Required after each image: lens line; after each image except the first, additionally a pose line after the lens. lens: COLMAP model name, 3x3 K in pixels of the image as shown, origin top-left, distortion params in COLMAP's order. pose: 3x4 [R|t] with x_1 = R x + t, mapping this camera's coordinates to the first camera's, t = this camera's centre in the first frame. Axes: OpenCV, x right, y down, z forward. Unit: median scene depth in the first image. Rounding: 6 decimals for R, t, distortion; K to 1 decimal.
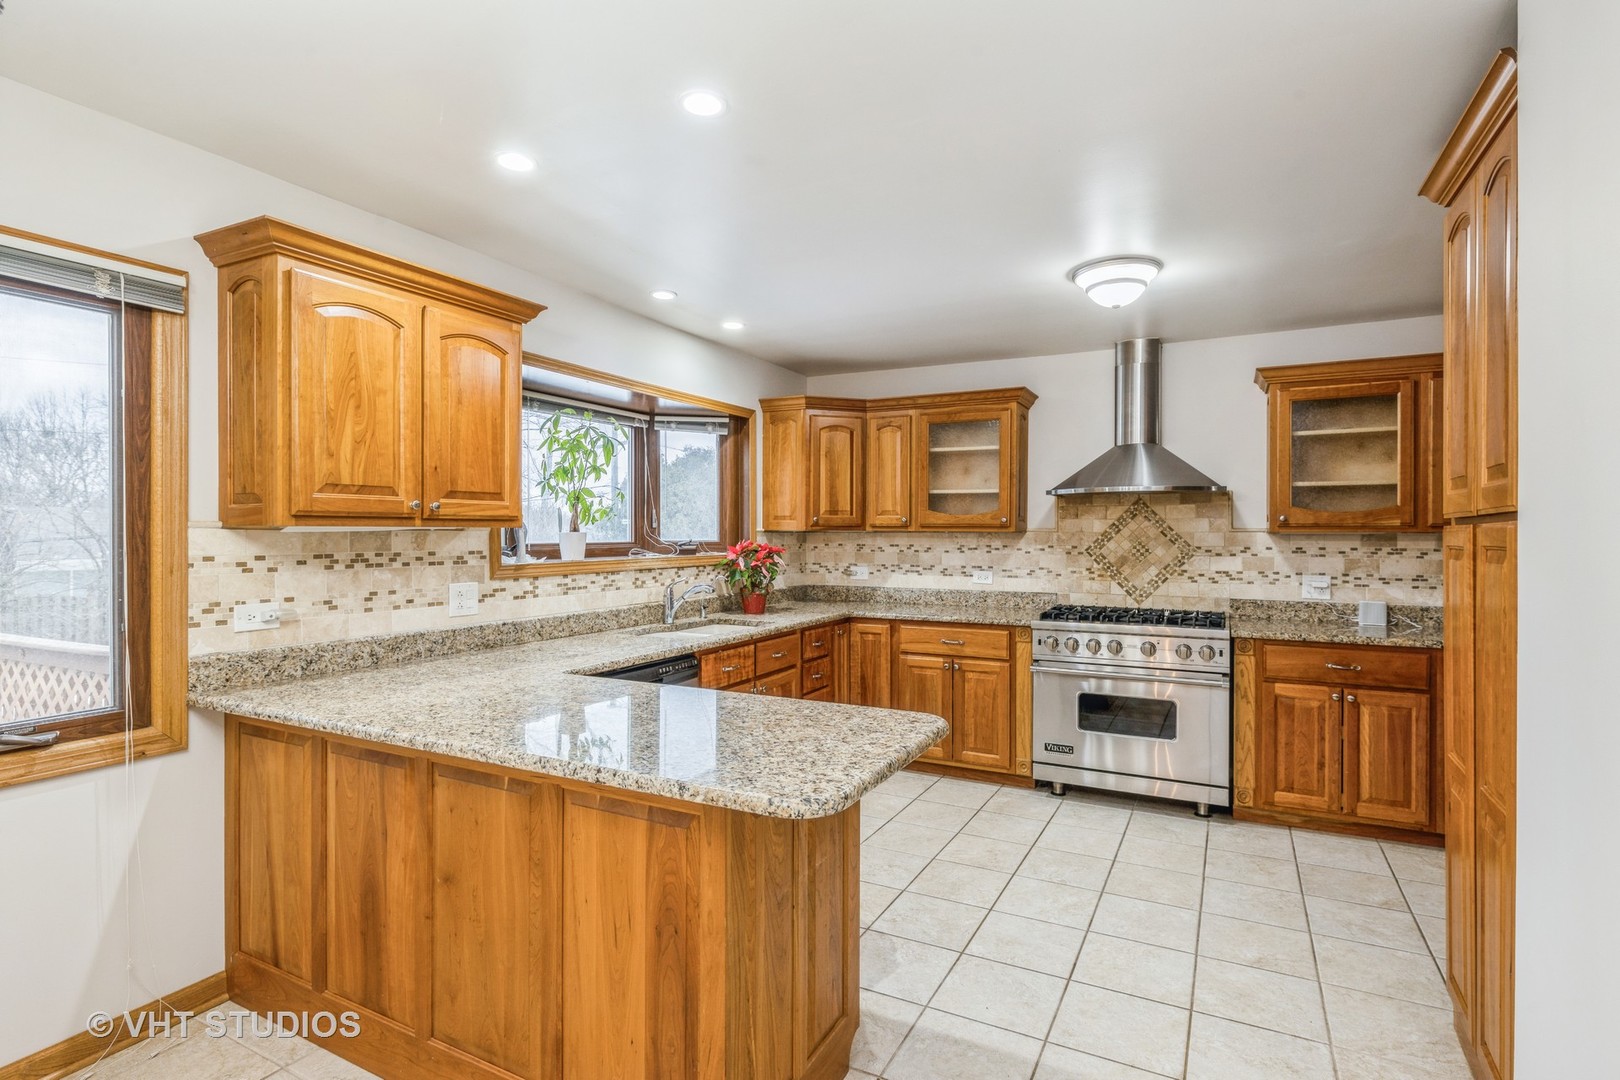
lens RADIAL K [[798.1, 0, 814.9], [0, 798.1, 530.8], [0, 0, 1]] dist [-0.001668, -0.000177]
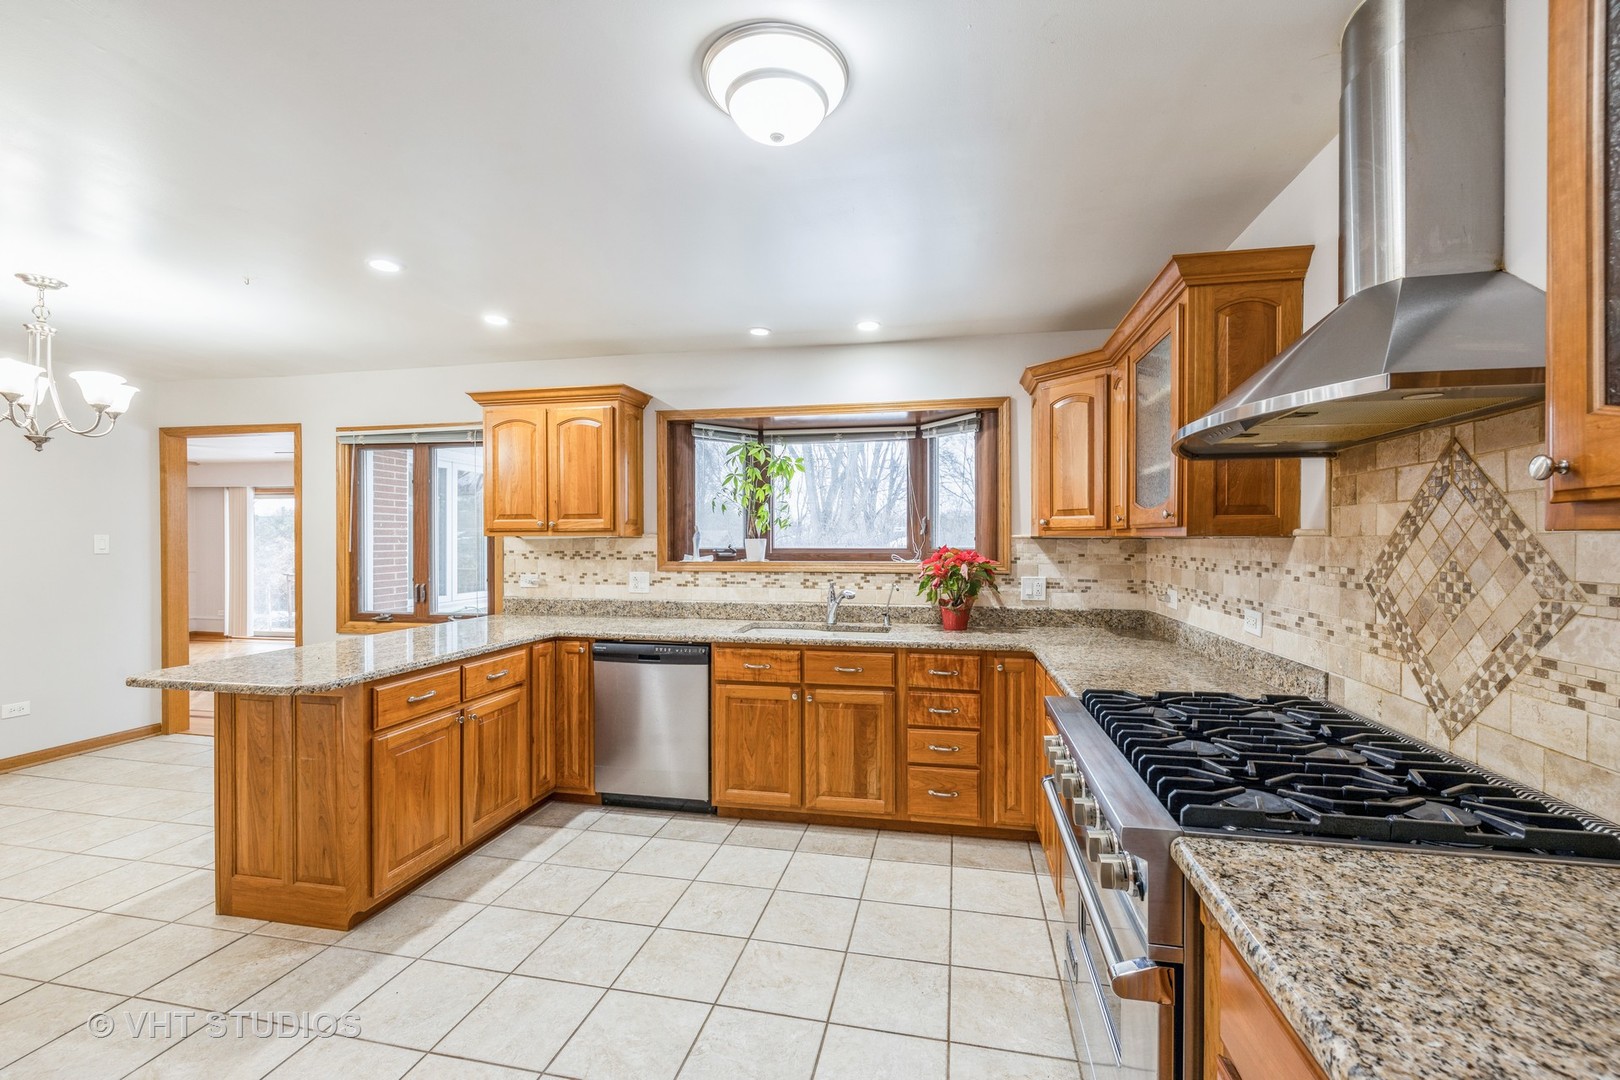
lens RADIAL K [[680.0, 0, 813.7], [0, 680.0, 540.9], [0, 0, 1]] dist [-0.000193, -0.000128]
pose [[0.272490, -0.000429, -0.962159, 0.743953], [0.002084, 0.999998, 0.000144, 0.004622], [0.962156, -0.002045, 0.272490, 0.781290]]
